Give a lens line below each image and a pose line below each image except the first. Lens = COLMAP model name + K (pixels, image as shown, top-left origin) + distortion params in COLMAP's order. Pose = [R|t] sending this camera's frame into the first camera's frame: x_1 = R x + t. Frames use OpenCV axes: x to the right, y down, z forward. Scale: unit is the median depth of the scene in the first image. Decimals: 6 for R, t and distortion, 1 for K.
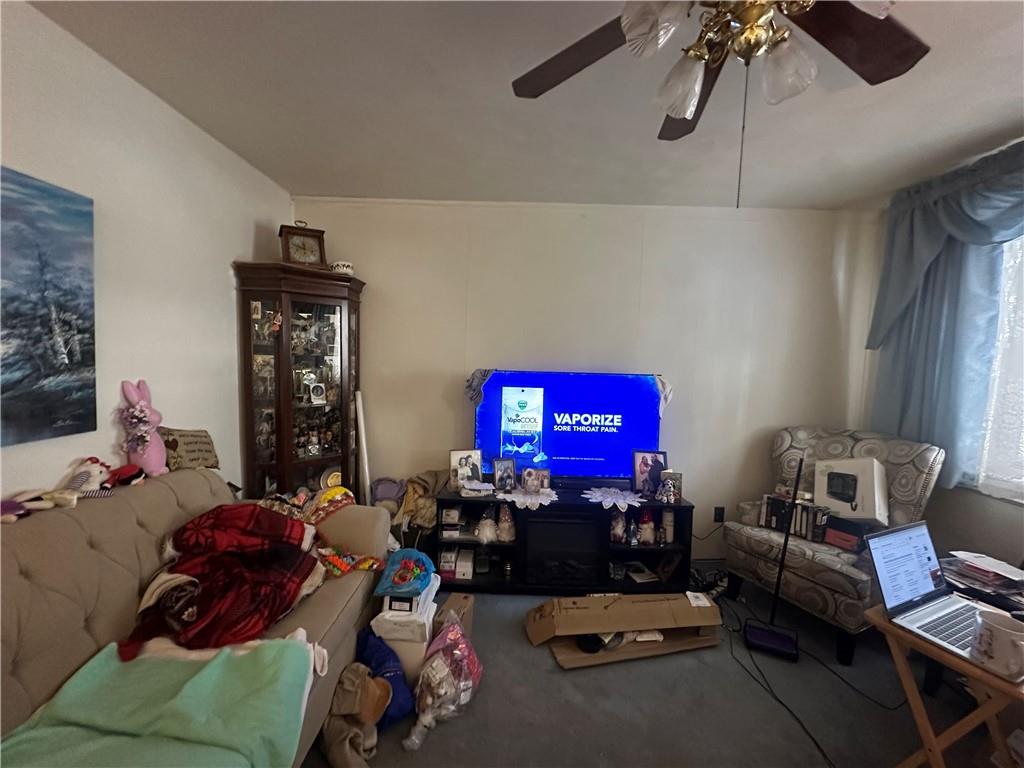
lens RADIAL K [[407.5, 0, 512.4], [0, 407.5, 385.2], [0, 0, 1]] dist [-0.001161, 0.000040]
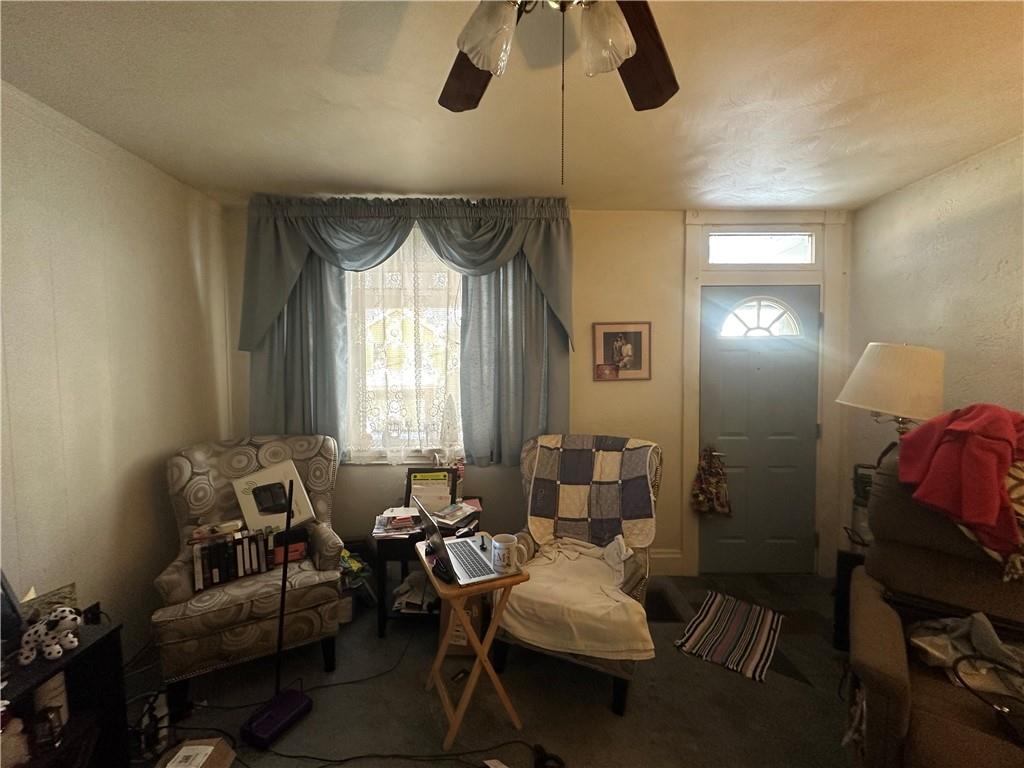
lens RADIAL K [[407.5, 0, 506.9], [0, 407.5, 385.6], [0, 0, 1]] dist [-0.001161, 0.000040]
pose [[-0.021961, -0.074388, 0.996988, -0.246748], [0.067538, 0.994840, 0.075715, -0.093987], [-0.997475, 0.068997, -0.016824, 1.014941]]
